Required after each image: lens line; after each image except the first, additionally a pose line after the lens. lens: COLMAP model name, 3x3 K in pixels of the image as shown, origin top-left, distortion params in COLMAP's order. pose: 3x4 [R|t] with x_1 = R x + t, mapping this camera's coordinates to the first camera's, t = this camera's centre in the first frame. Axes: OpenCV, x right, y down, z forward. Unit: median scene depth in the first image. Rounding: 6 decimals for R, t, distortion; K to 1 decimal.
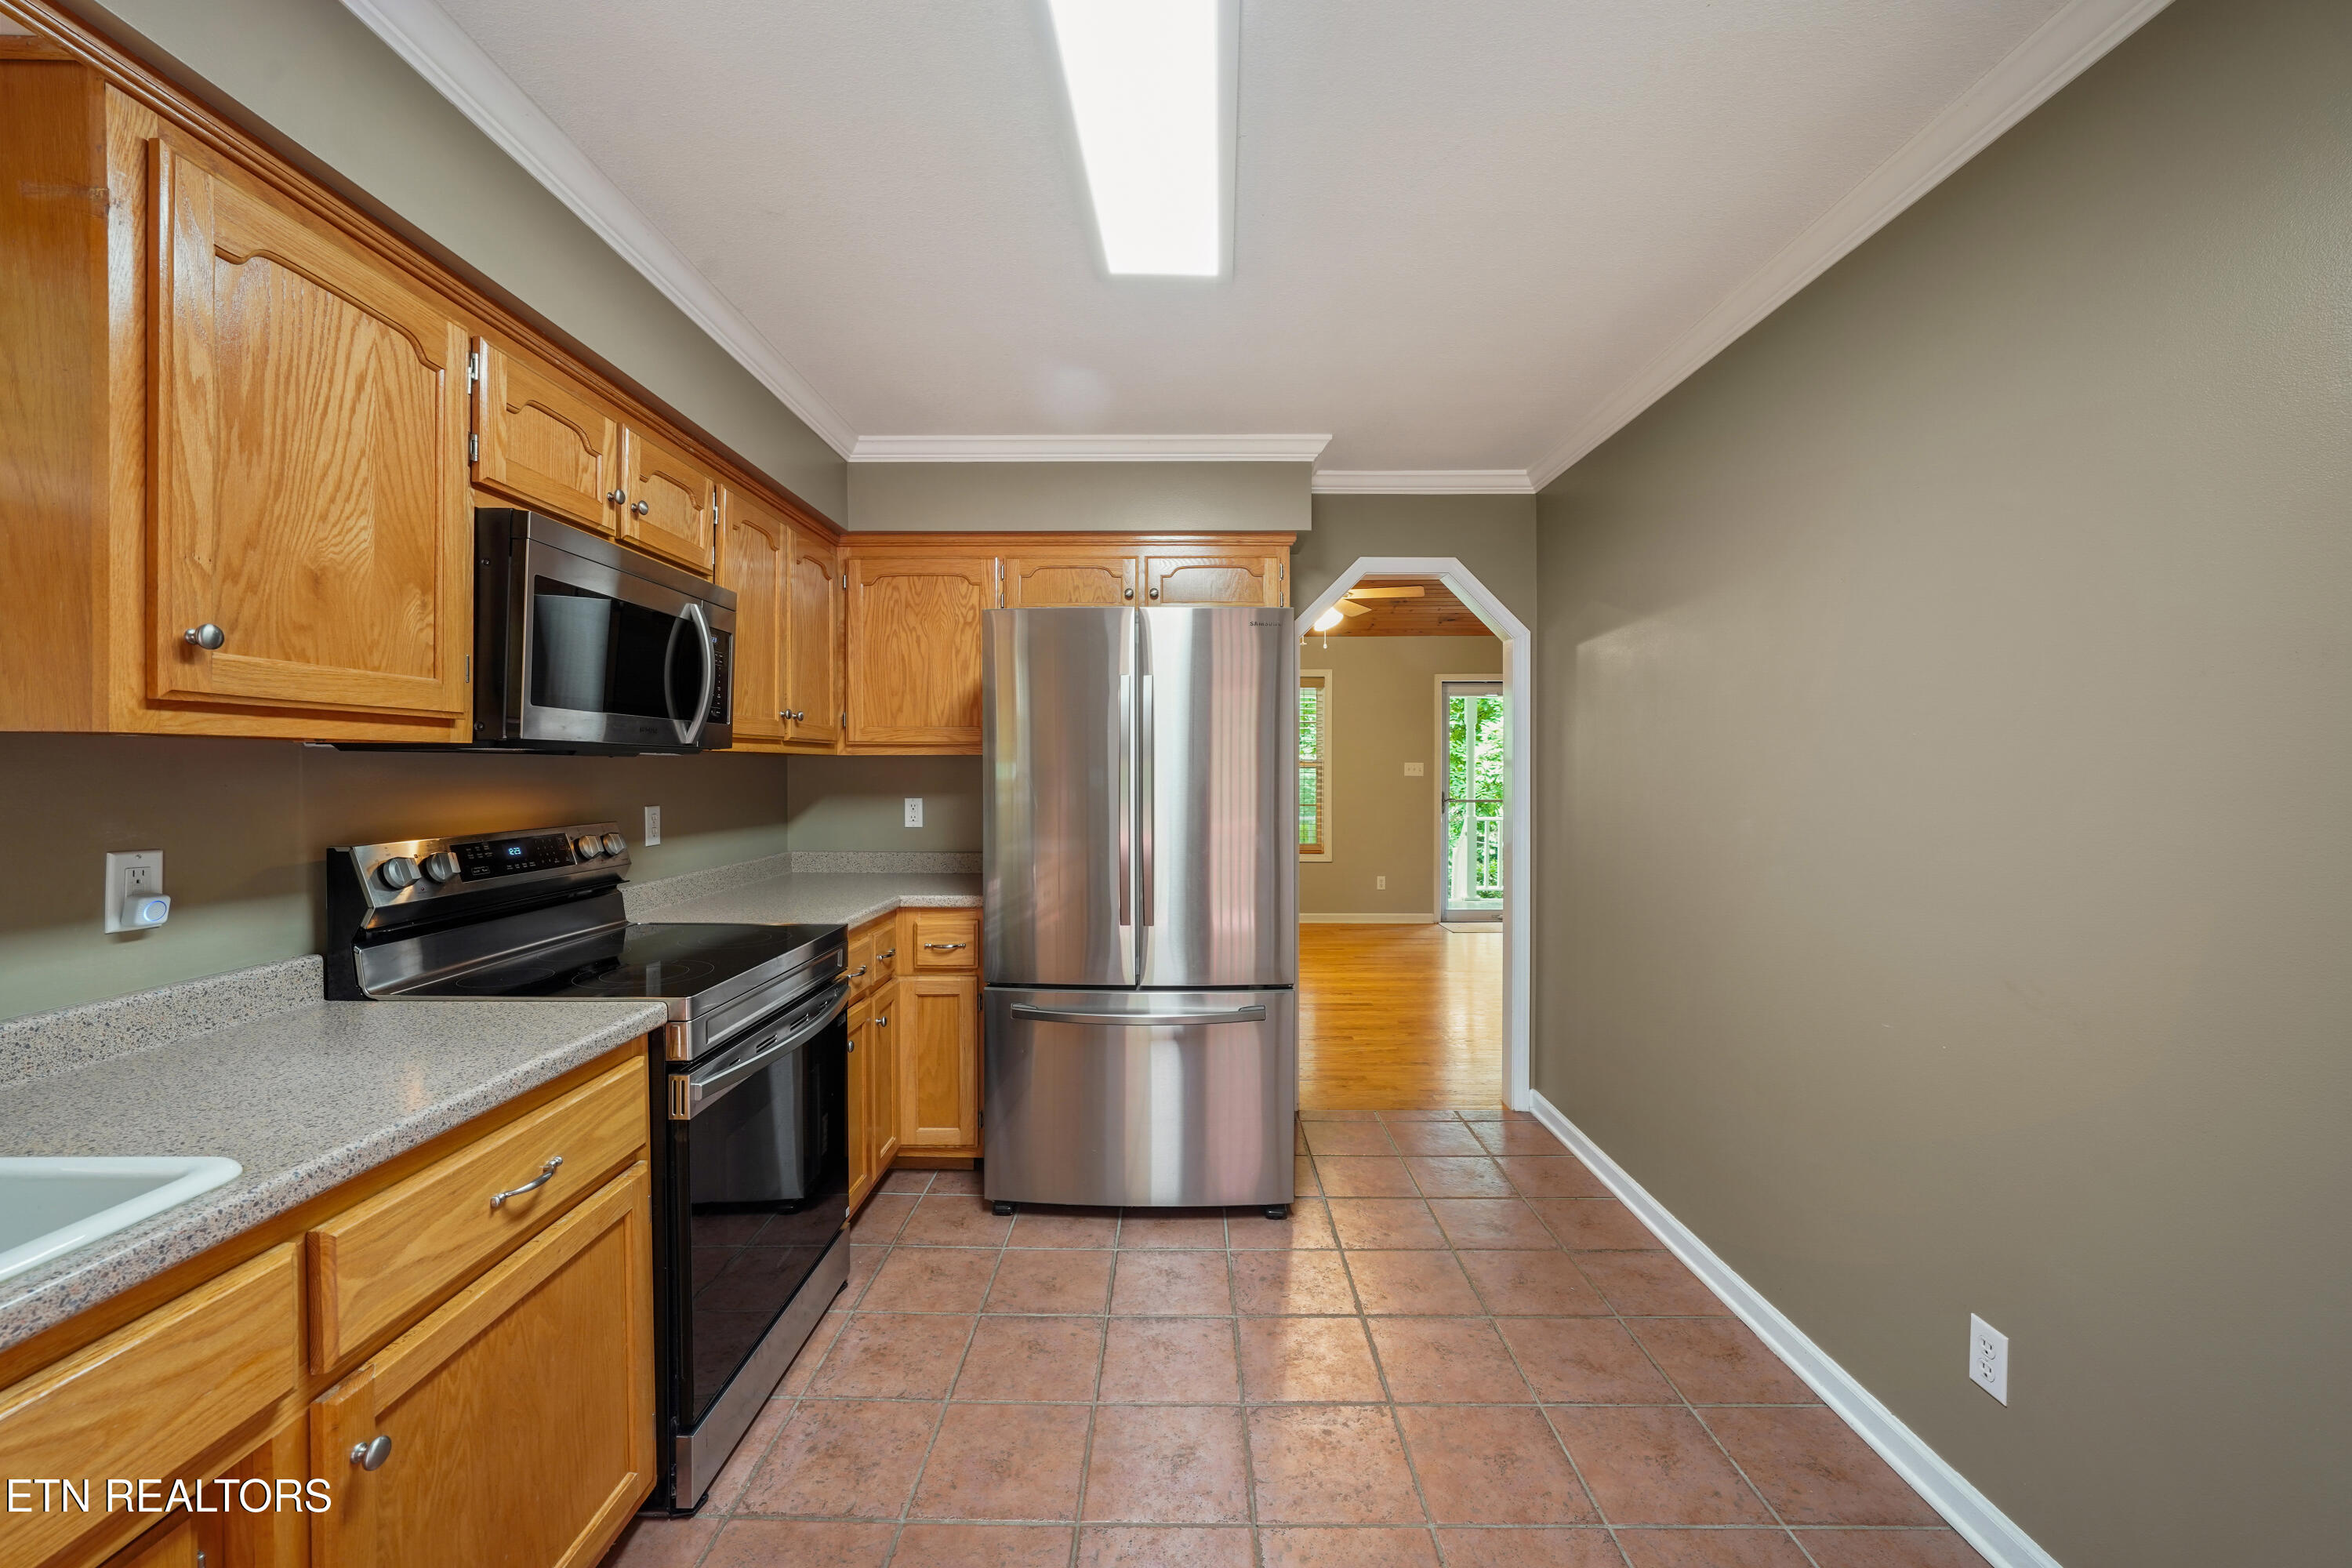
lens RADIAL K [[923.7, 0, 1186.1], [0, 923.7, 772.0], [0, 0, 1]] dist [-0.017690, 0.003910]
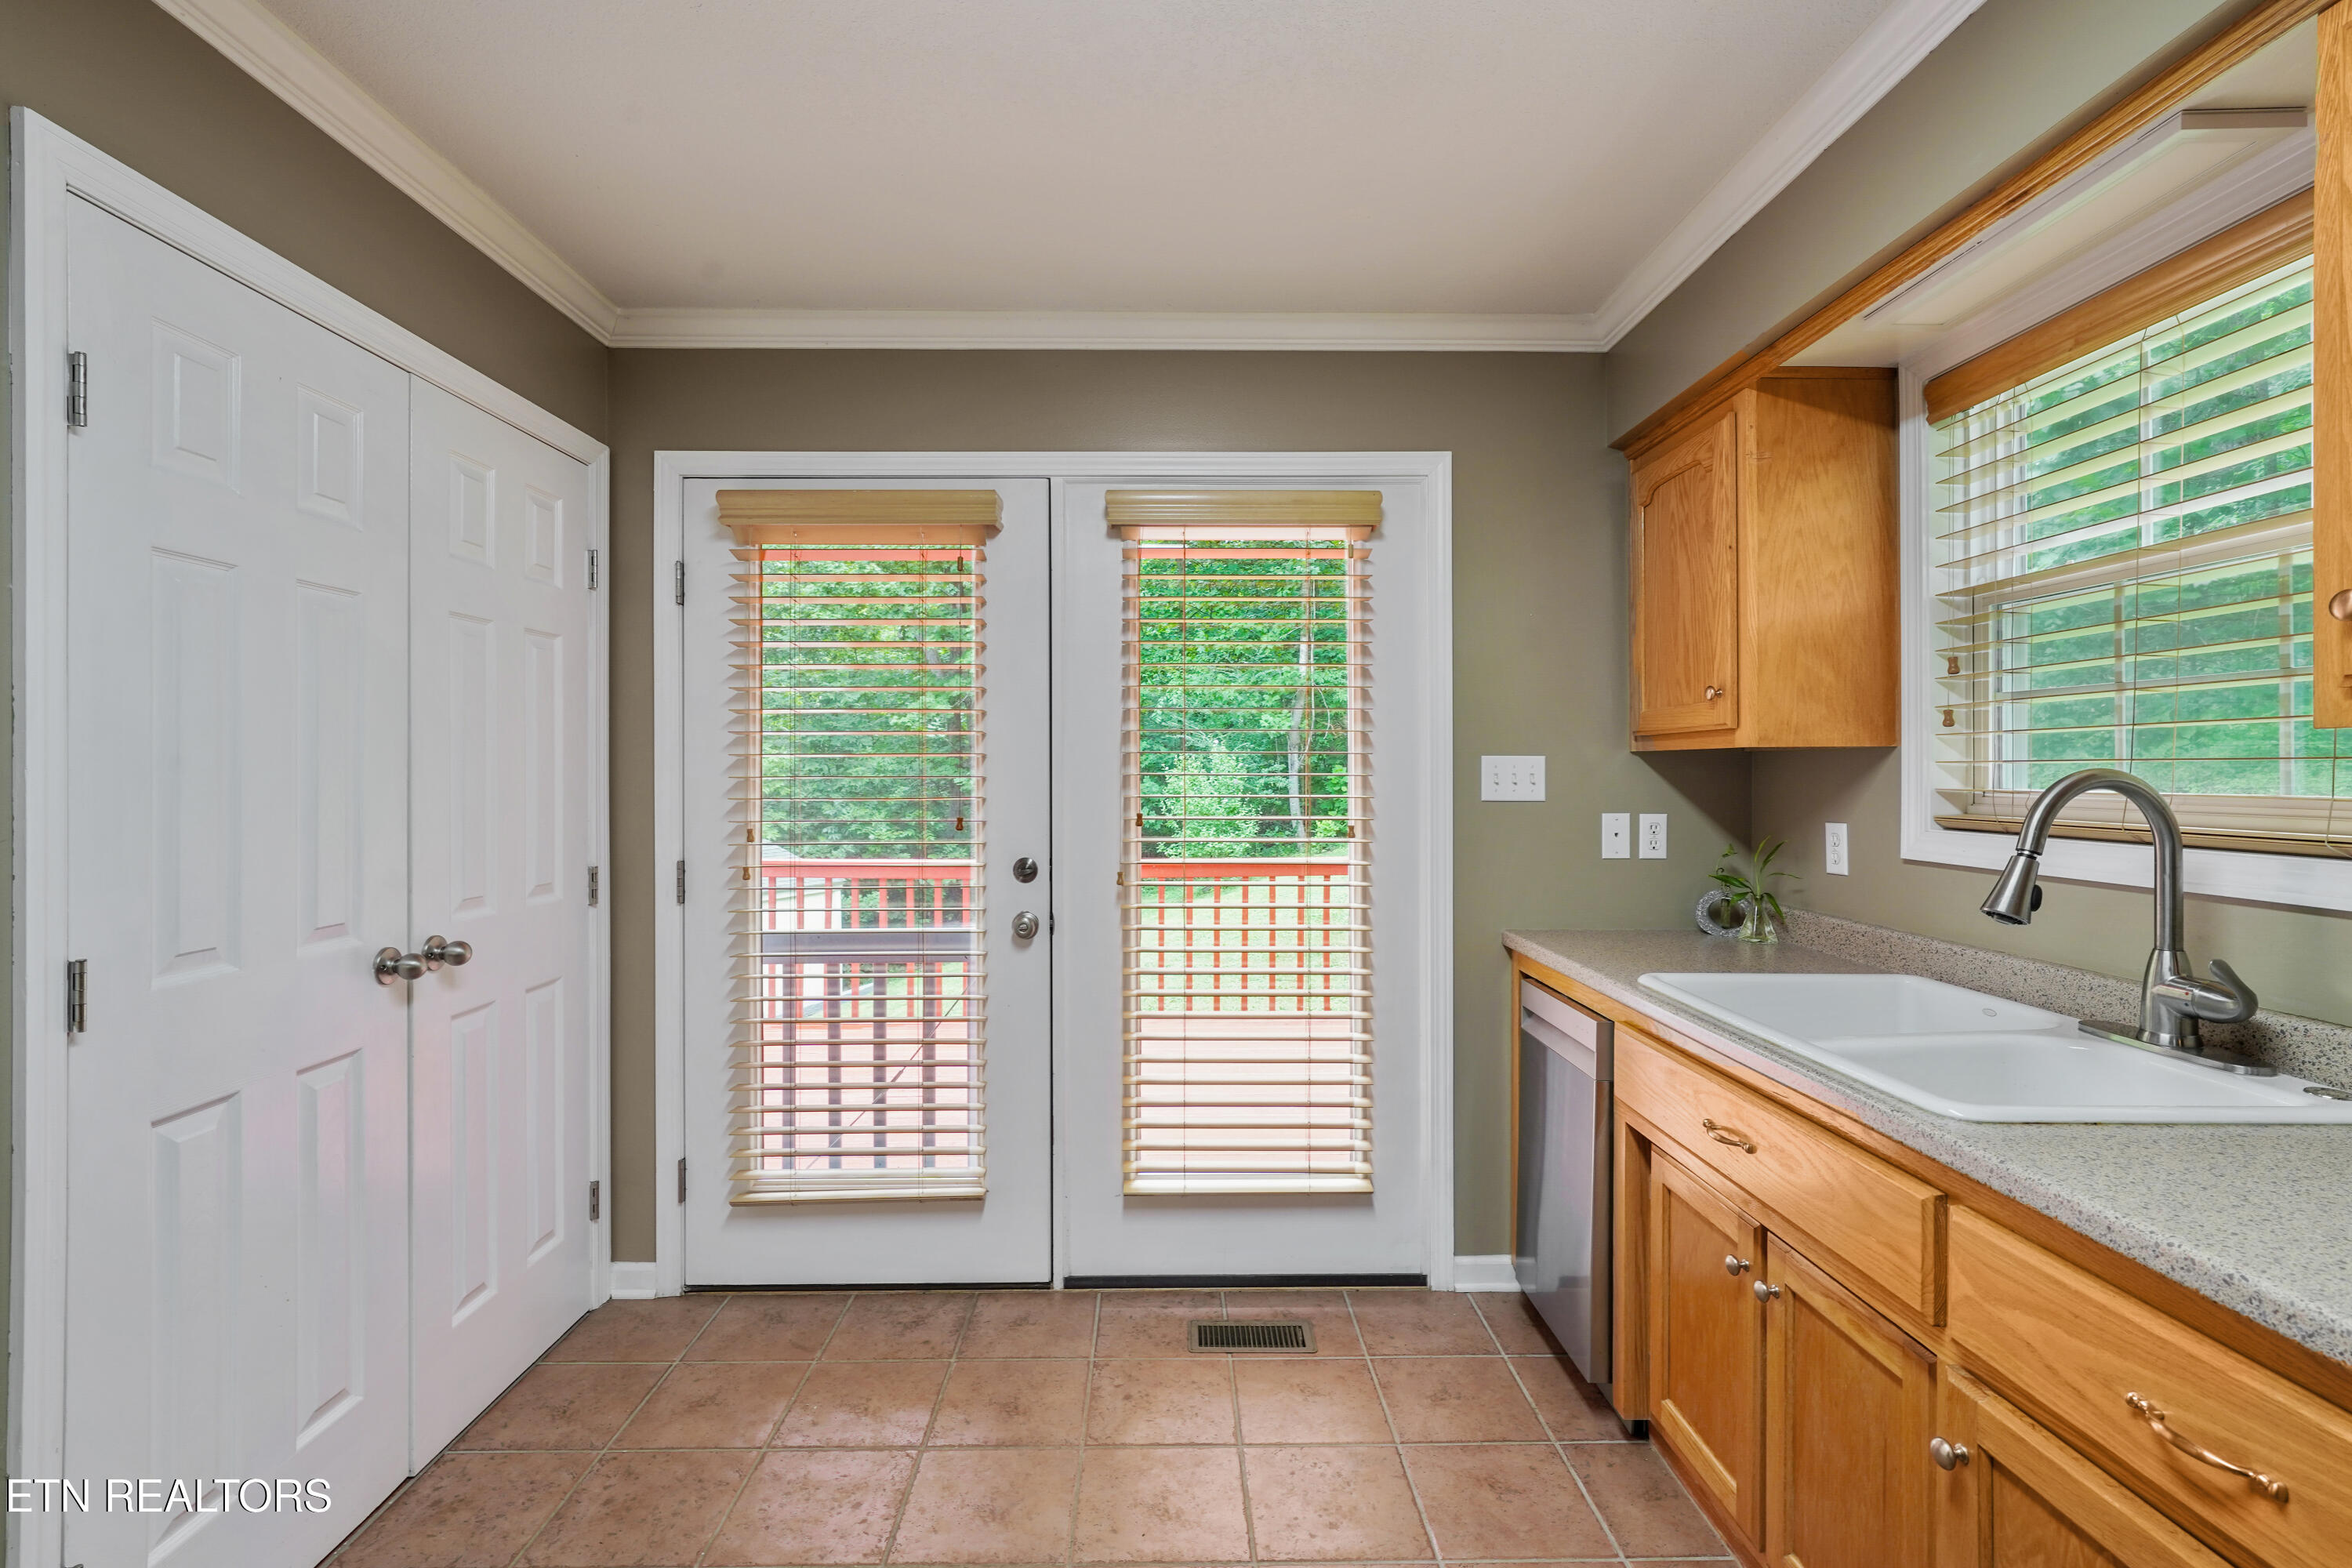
lens RADIAL K [[1064.2, 0, 1164.1], [0, 1064.2, 772.5], [0, 0, 1]] dist [-0.000946, -0.000509]
pose [[-0.999999, -0.000911, -0.000463, -0.018074], [-0.000914, 0.999966, 0.008188, -0.003710], [0.000456, 0.008188, -0.999966, 1.172722]]
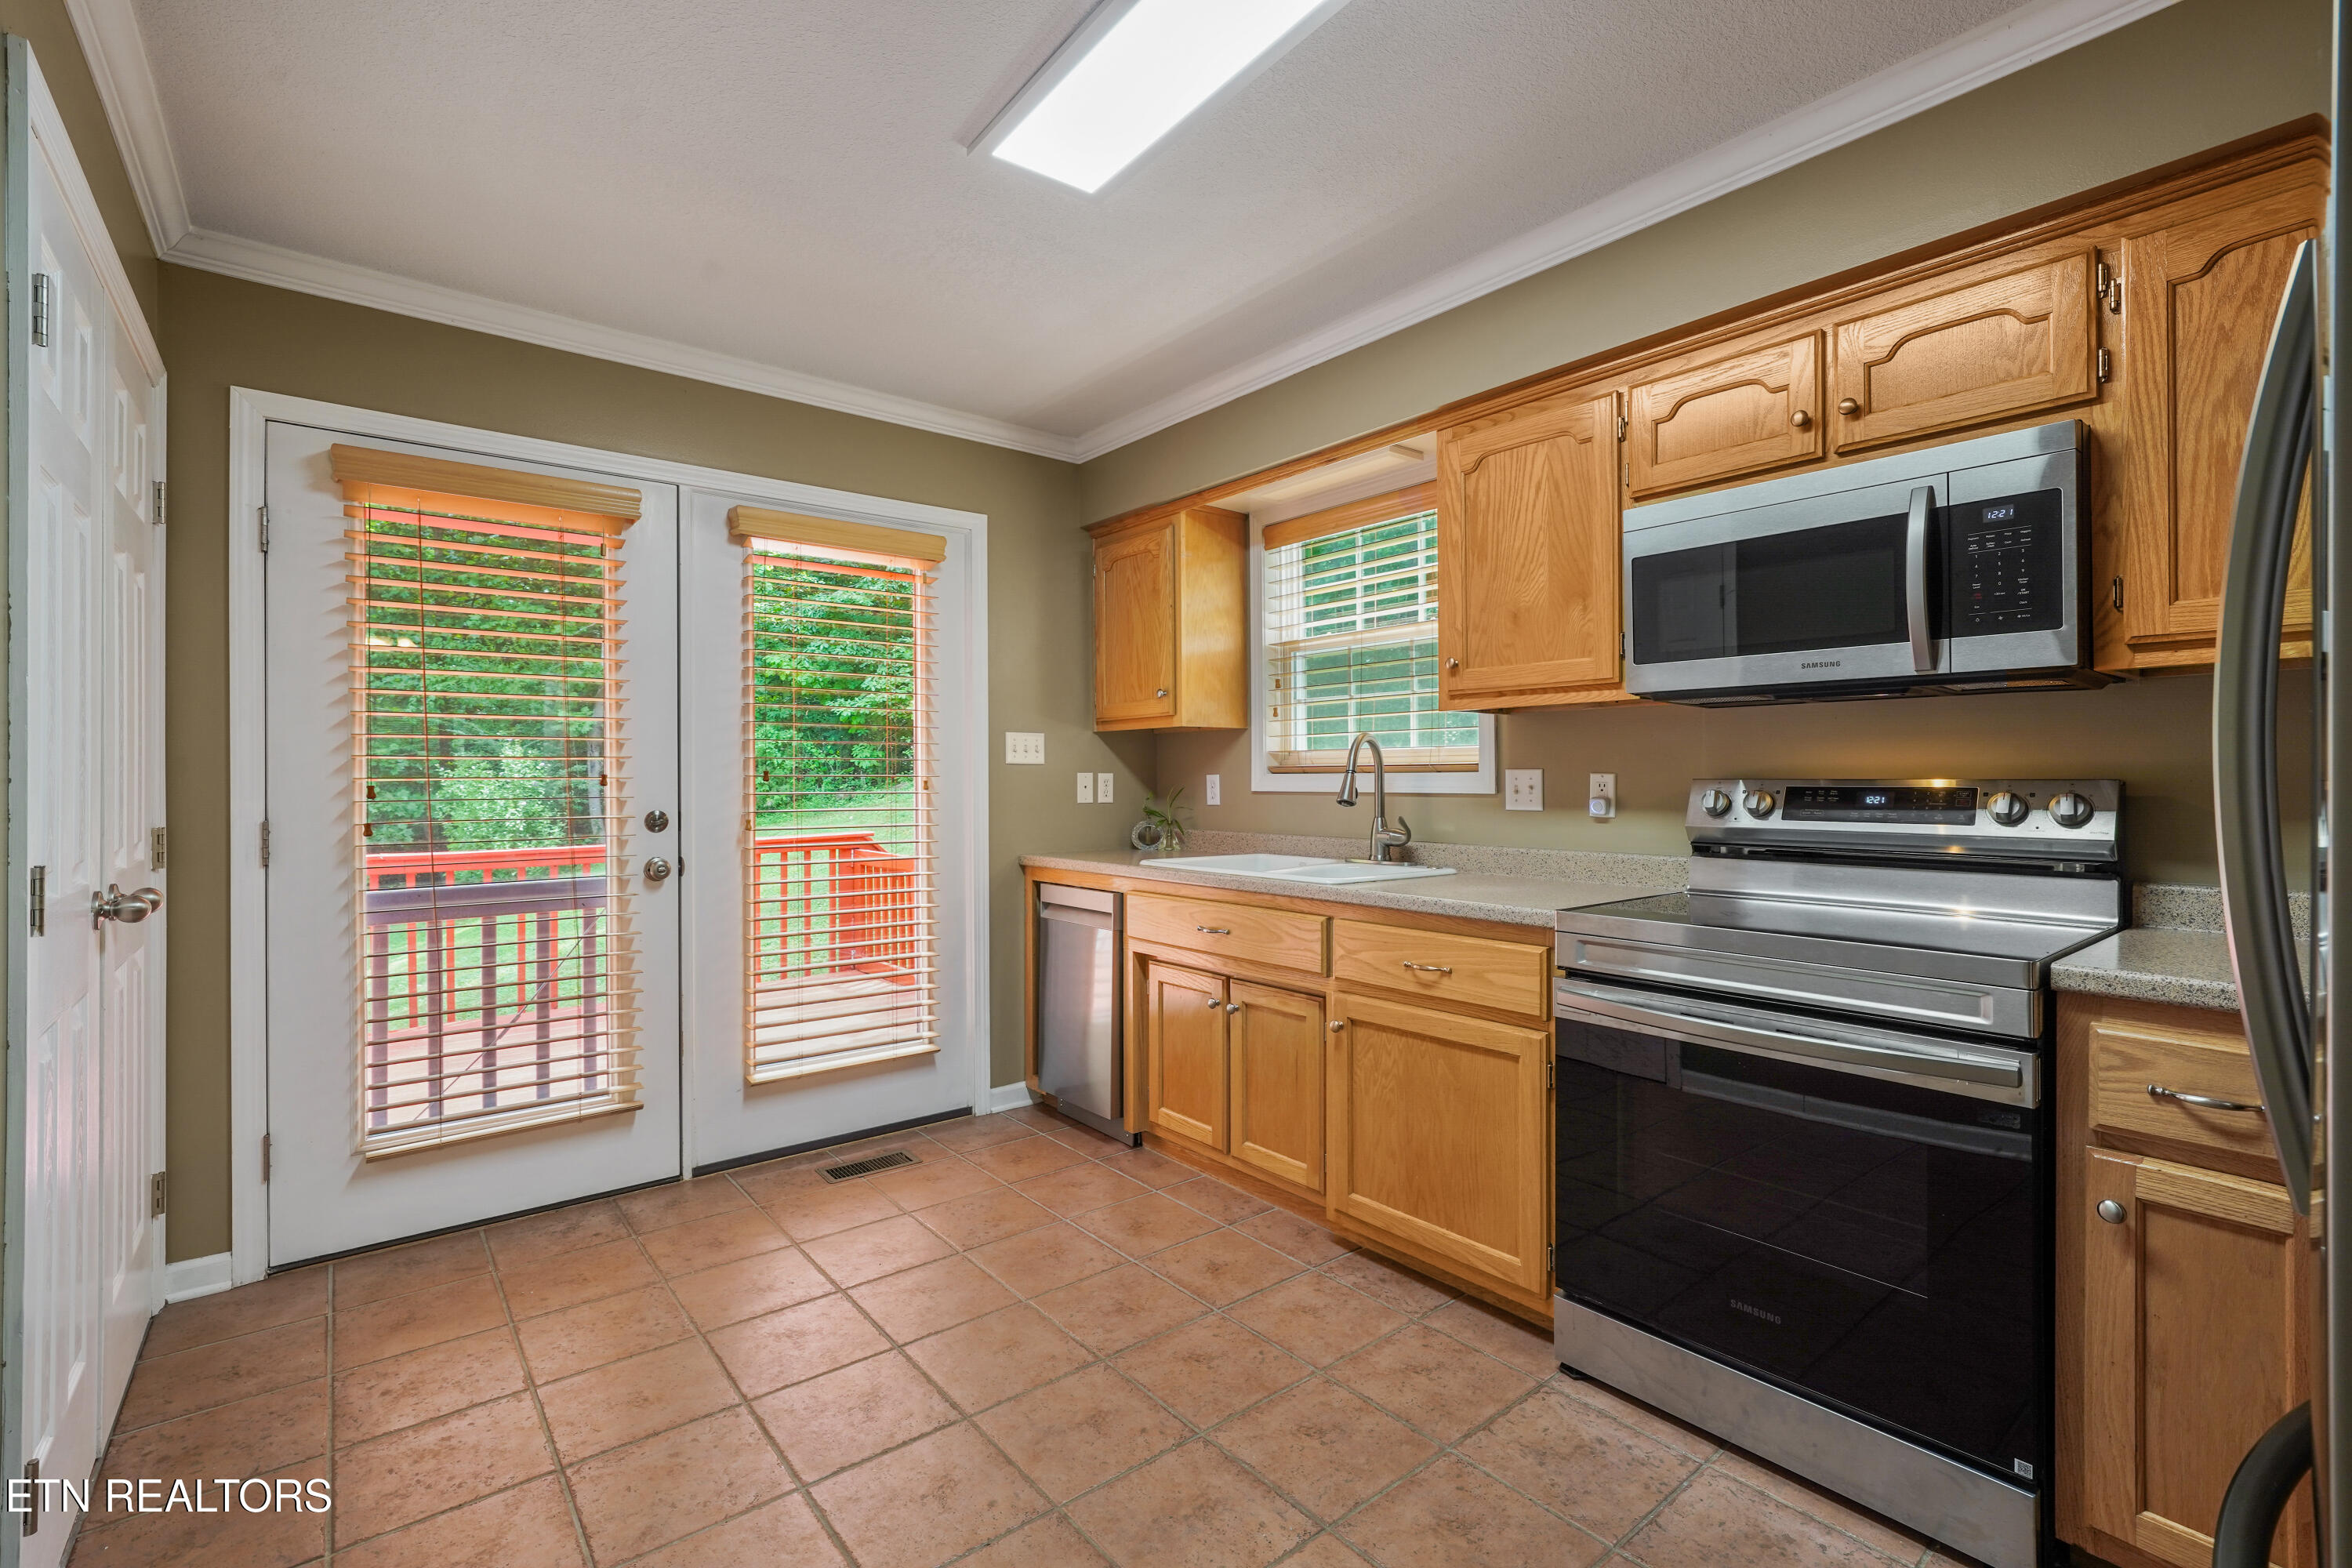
lens RADIAL K [[1066.5, 0, 1149.0], [0, 1066.5, 773.7], [0, 0, 1]] dist [0.000848, 0.000207]
pose [[-0.794327, -0.002328, -0.607487, 0.593104], [-0.002935, 0.999996, 0.000006, 0.065977], [0.607484, 0.001788, -0.794330, 1.534683]]
